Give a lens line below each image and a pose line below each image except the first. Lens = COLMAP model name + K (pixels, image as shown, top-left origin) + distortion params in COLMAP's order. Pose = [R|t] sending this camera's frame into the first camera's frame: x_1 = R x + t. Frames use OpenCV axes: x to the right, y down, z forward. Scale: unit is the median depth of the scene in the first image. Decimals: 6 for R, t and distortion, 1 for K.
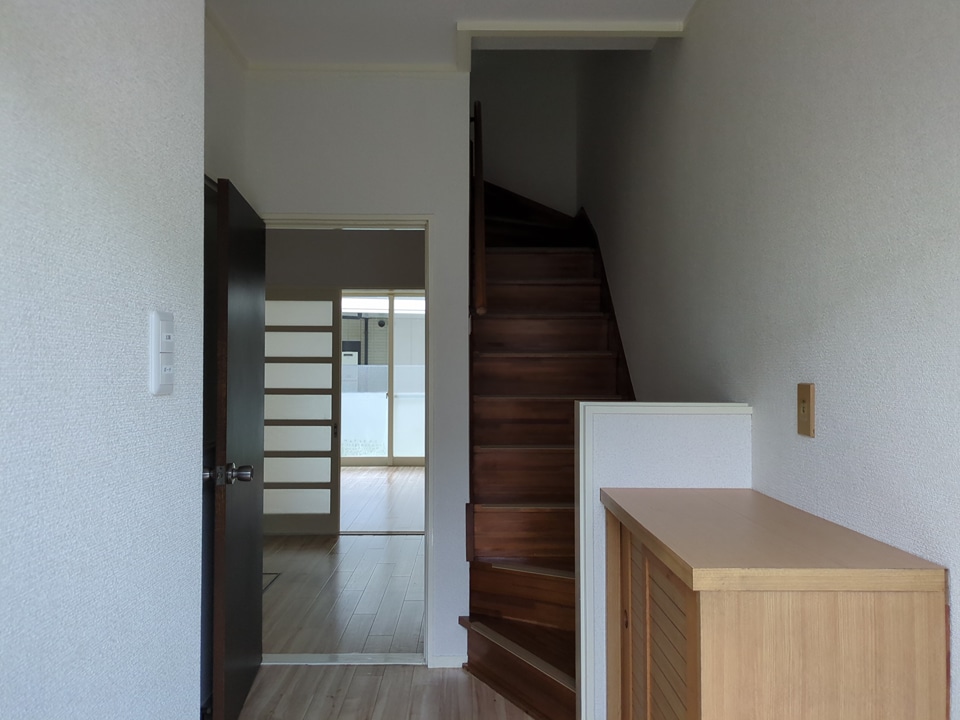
lens RADIAL K [[717.5, 0, 478.3], [0, 717.5, 363.4], [0, 0, 1]] dist [0.025728, -0.016796]
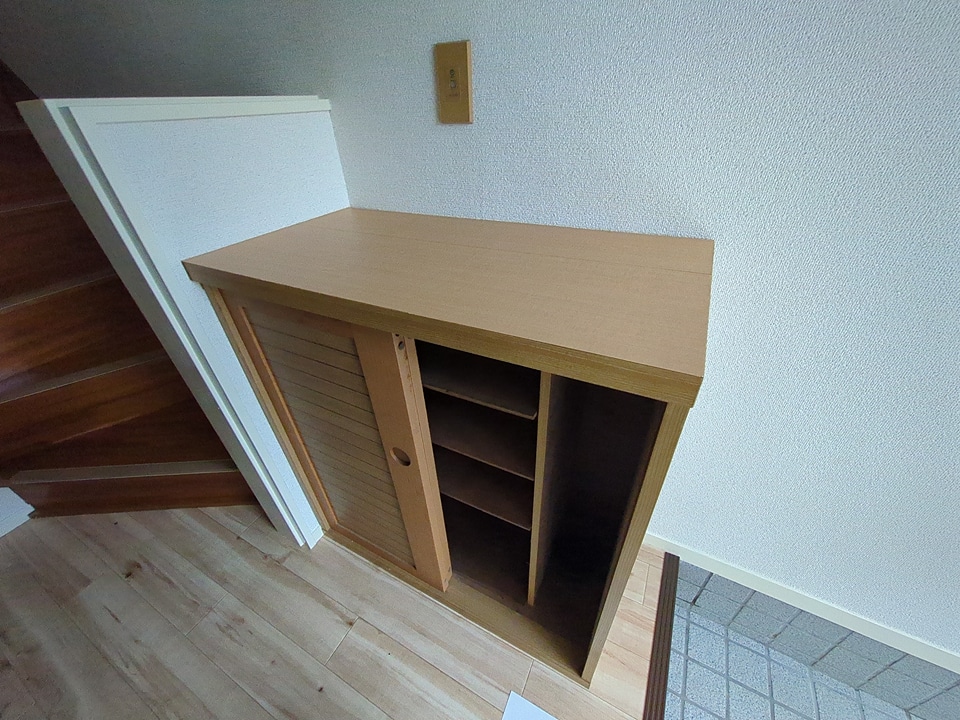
lens RADIAL K [[382.0, 0, 475.1], [0, 382.0, 361.1], [0, 0, 1]] dist [0.001582, -0.000394]
pose [[0.485658, -0.513591, 0.707362, 0.007513], [0.037863, 0.820801, 0.569958, 0.050050], [-0.873329, -0.250022, 0.418074, 0.478929]]
